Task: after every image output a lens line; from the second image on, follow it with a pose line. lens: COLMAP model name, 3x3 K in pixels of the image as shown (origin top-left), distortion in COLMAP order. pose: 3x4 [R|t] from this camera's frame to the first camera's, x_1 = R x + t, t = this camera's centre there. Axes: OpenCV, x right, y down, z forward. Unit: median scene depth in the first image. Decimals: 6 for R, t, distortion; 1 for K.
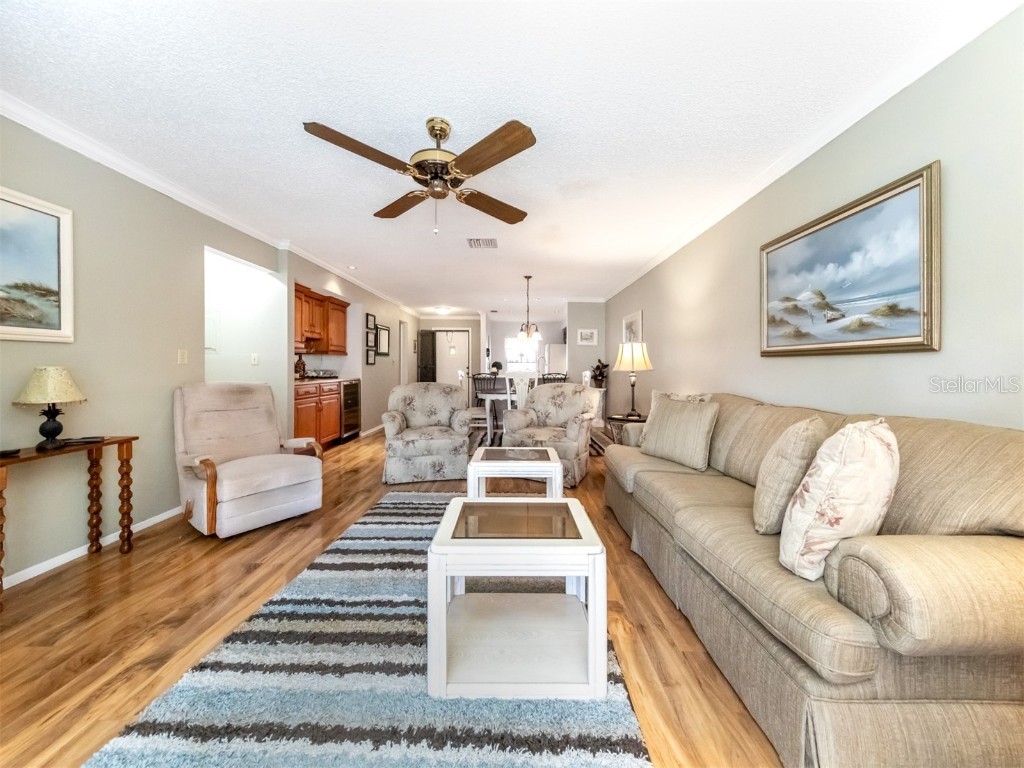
lens RADIAL K [[364.6, 0, 518.4], [0, 364.6, 367.1], [0, 0, 1]] dist [0.000146, -0.000101]
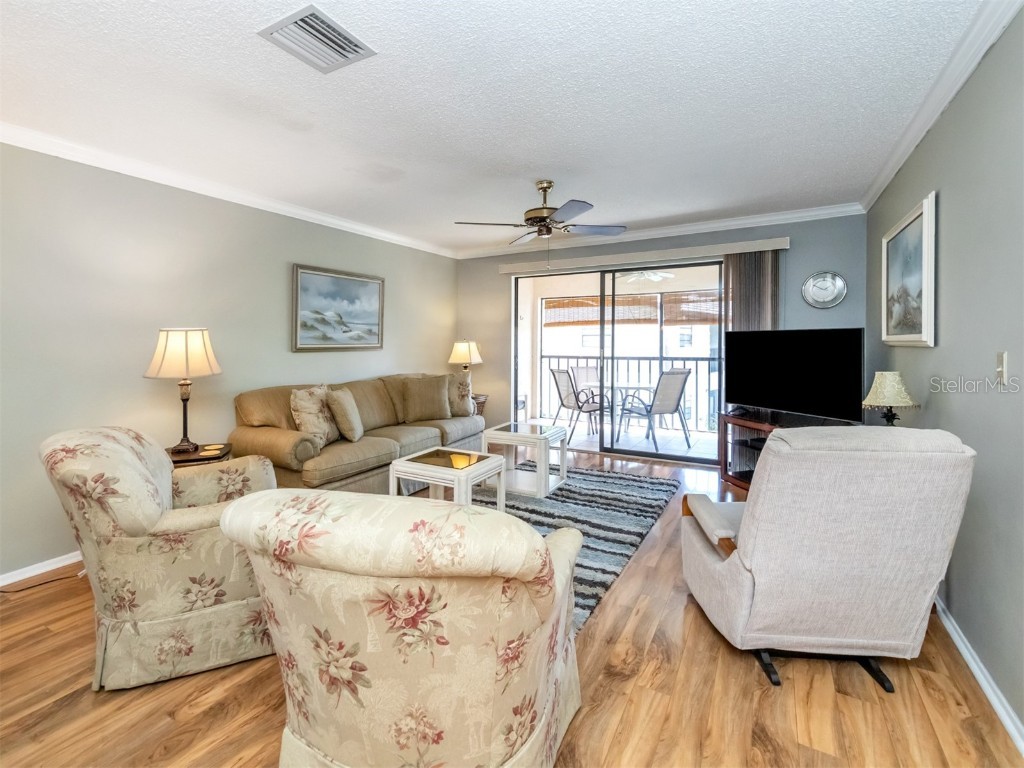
lens RADIAL K [[473.6, 0, 510.2], [0, 473.6, 342.4], [0, 0, 1]] dist [0.027206, 0.000107]
pose [[-0.872122, -0.003291, 0.489278, -0.907852], [0.001984, 0.999945, 0.010263, -0.090586], [-0.489285, 0.009921, -0.872068, 2.417062]]
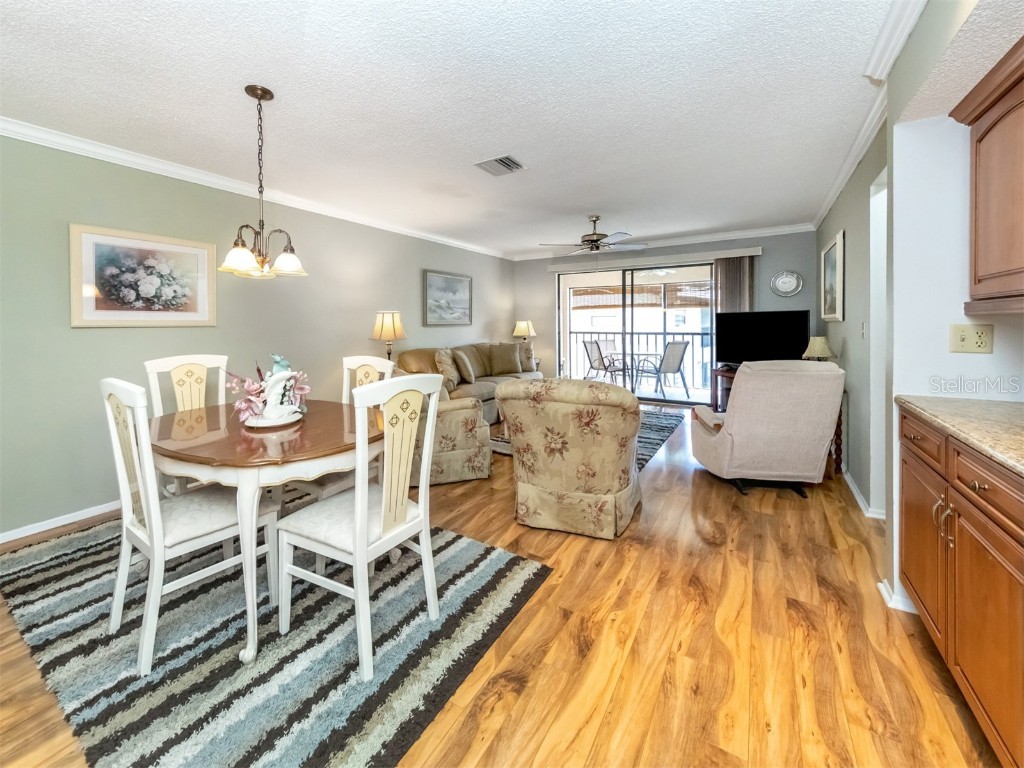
lens RADIAL K [[419.7, 0, 498.3], [0, 419.7, 321.7], [0, 0, 1]] dist [0.058954, -0.000269]
pose [[-0.846578, 0.001852, 0.532261, -0.978707], [0.005257, 0.999974, 0.004881, -0.076486], [-0.532238, 0.006931, -0.846566, 3.128081]]
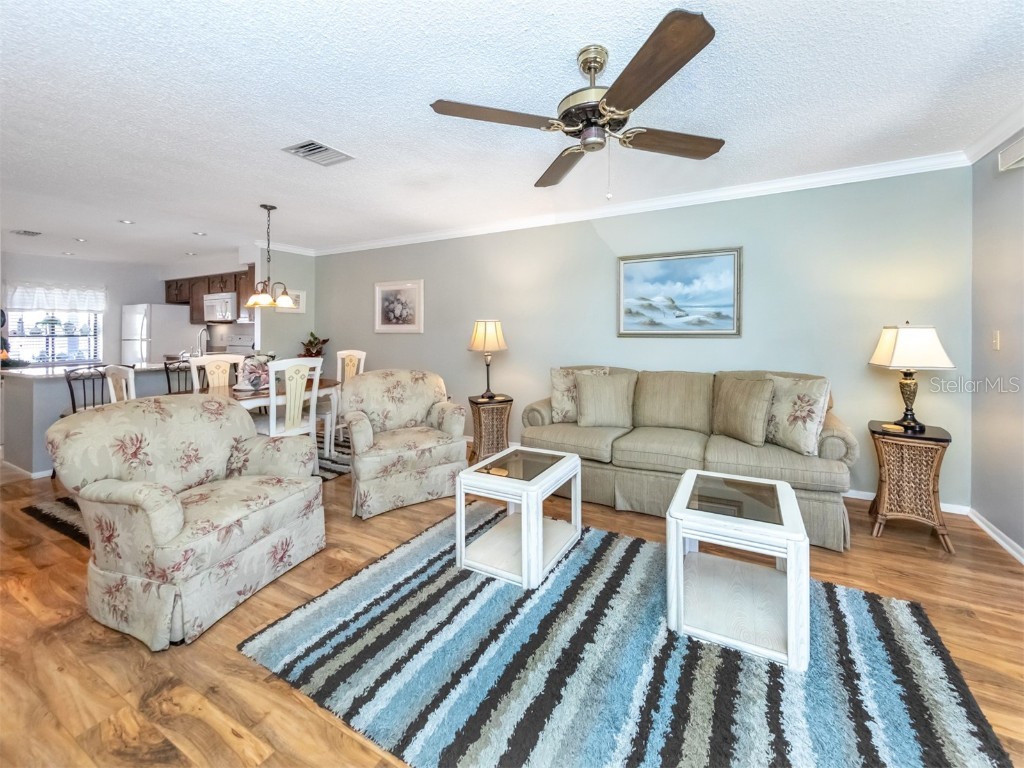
lens RADIAL K [[402.8, 0, 544.1], [0, 402.8, 330.4], [0, 0, 1]] dist [0.001977, 0.000129]
pose [[0.456885, -0.012908, 0.889432, -0.955651], [0.013707, 0.999878, 0.007470, -0.080897], [-0.889420, 0.008779, 0.457006, 0.650565]]
